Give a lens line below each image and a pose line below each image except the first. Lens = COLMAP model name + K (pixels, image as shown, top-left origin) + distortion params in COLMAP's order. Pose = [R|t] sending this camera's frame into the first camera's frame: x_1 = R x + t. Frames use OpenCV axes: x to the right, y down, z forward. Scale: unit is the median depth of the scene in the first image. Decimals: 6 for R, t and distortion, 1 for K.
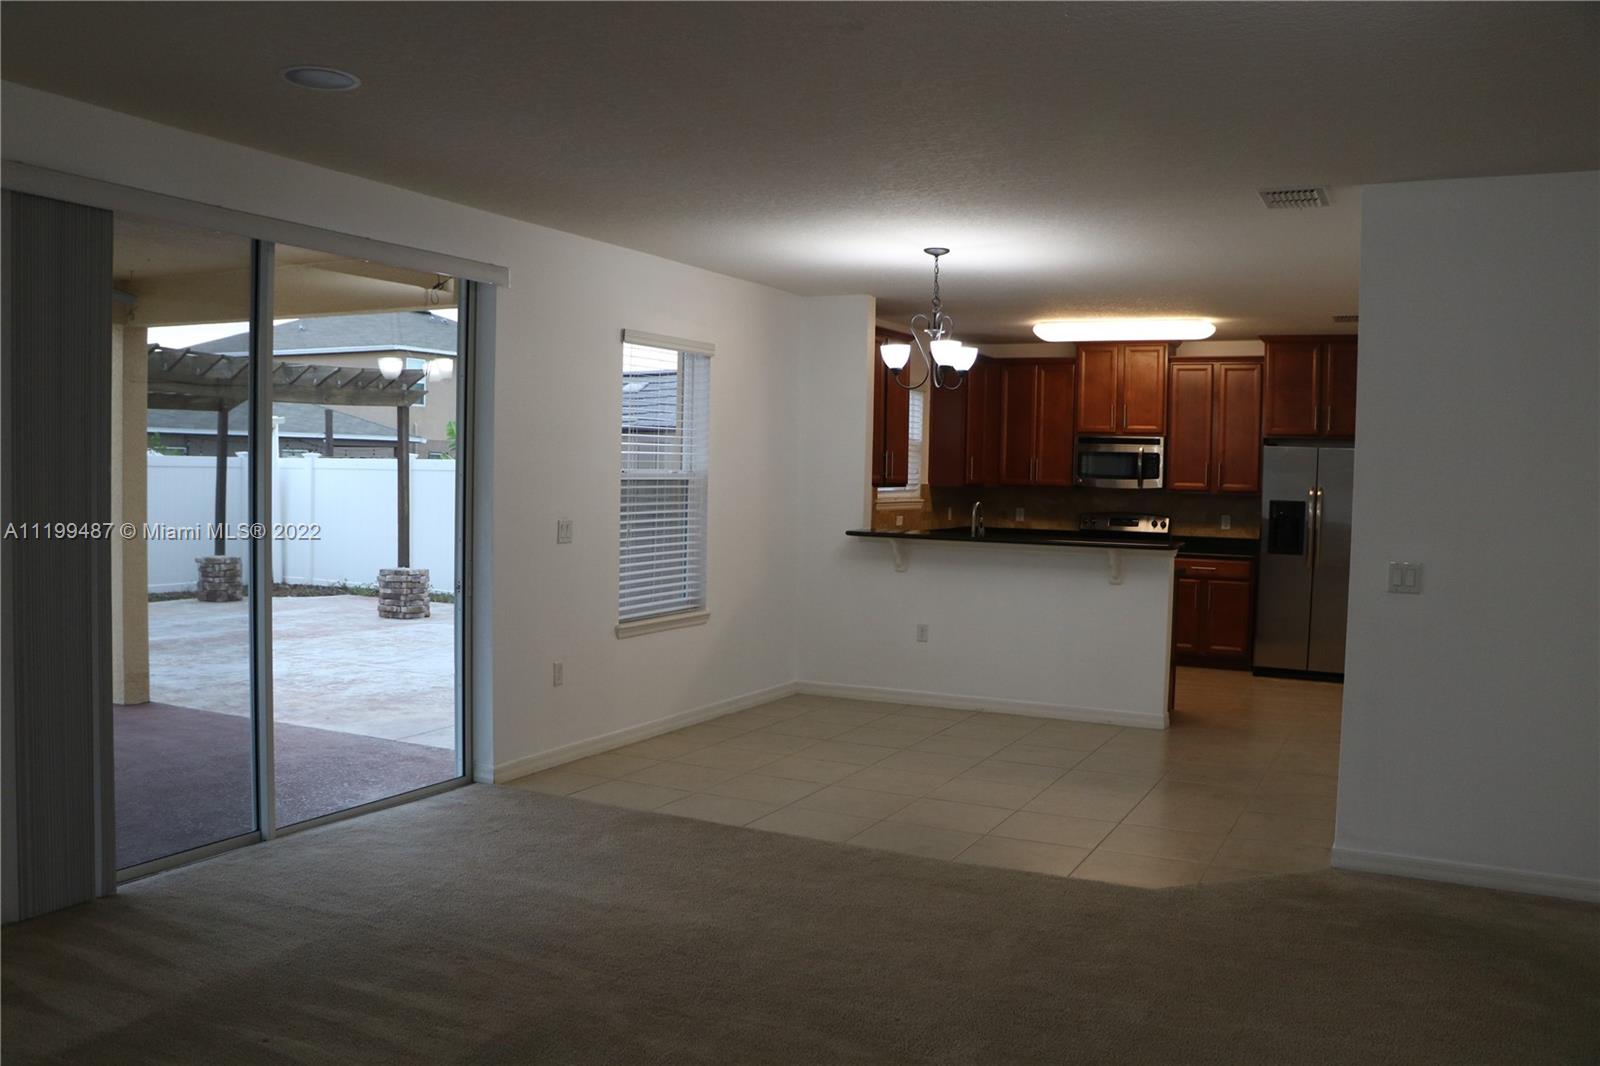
lens RADIAL K [[1319.7, 0, 805.2], [0, 1319.7, 534.4], [0, 0, 1]] dist [-0.178426, 0.150216]
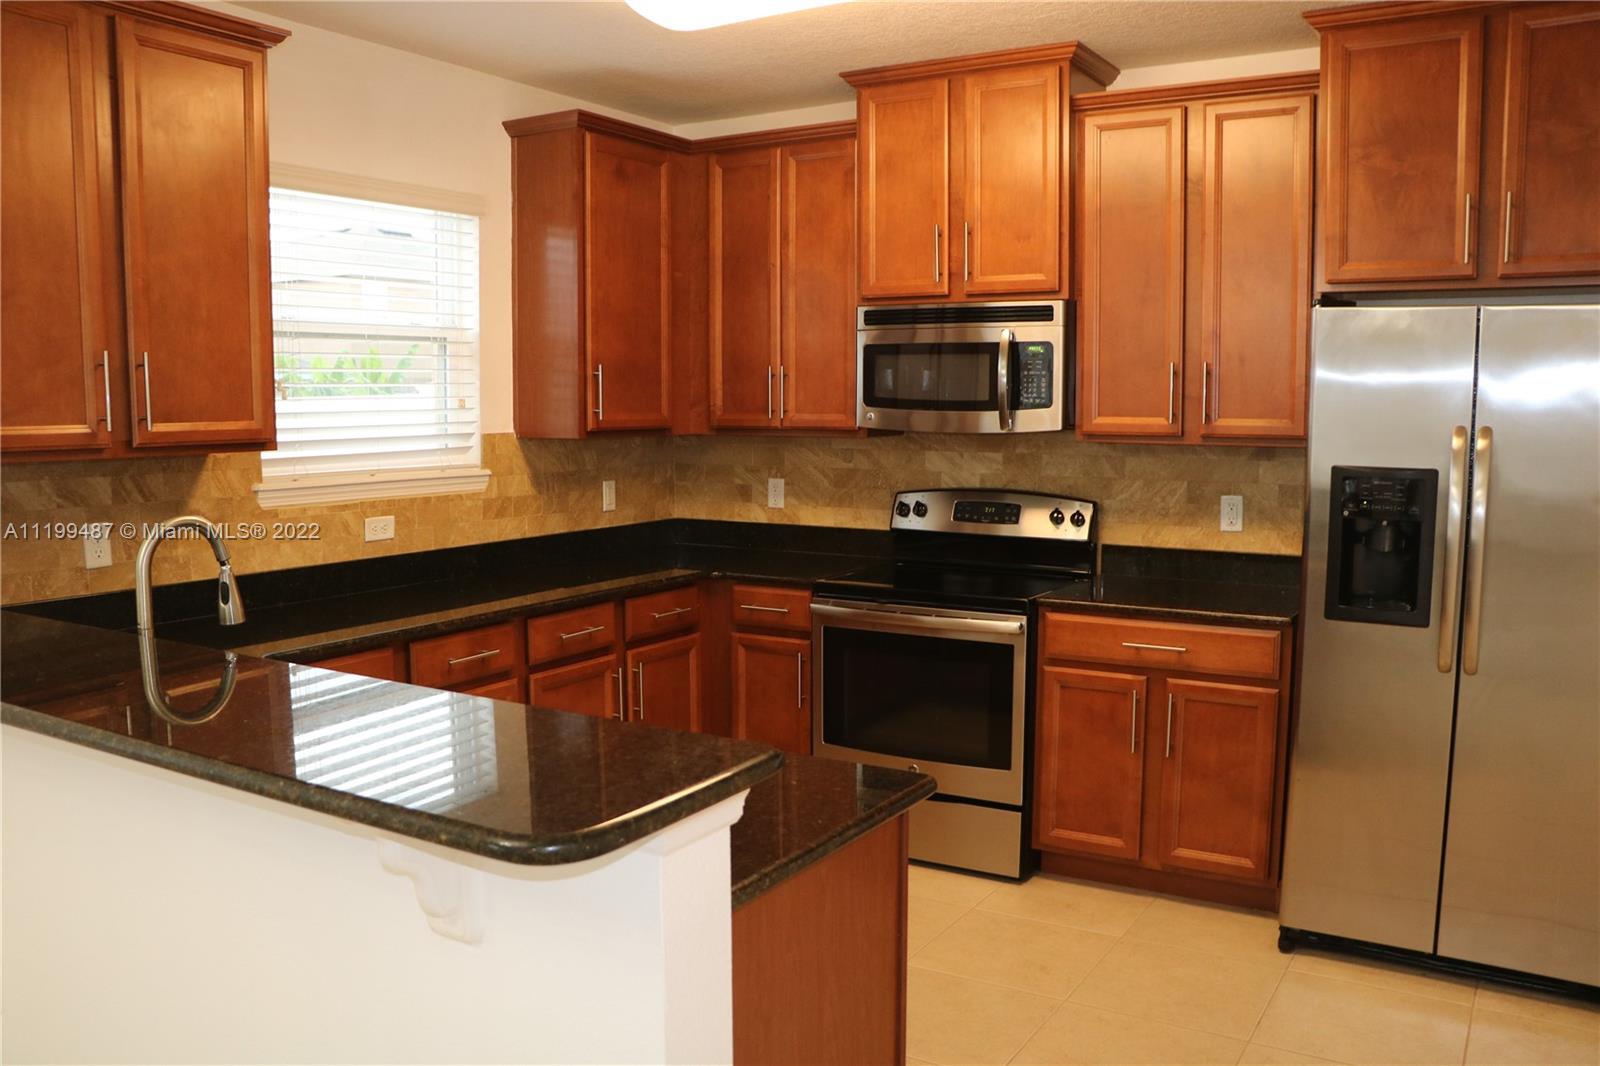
lens RADIAL K [[1319.7, 0, 786.9], [0, 1319.7, 527.6], [0, 0, 1]] dist [-0.178426, 0.150216]
pose [[0.994745, -0.013285, -0.101516, 0.230668], [0.018291, 0.998654, 0.048536, -0.027023], [0.100735, -0.050138, 0.993649, 0.595221]]
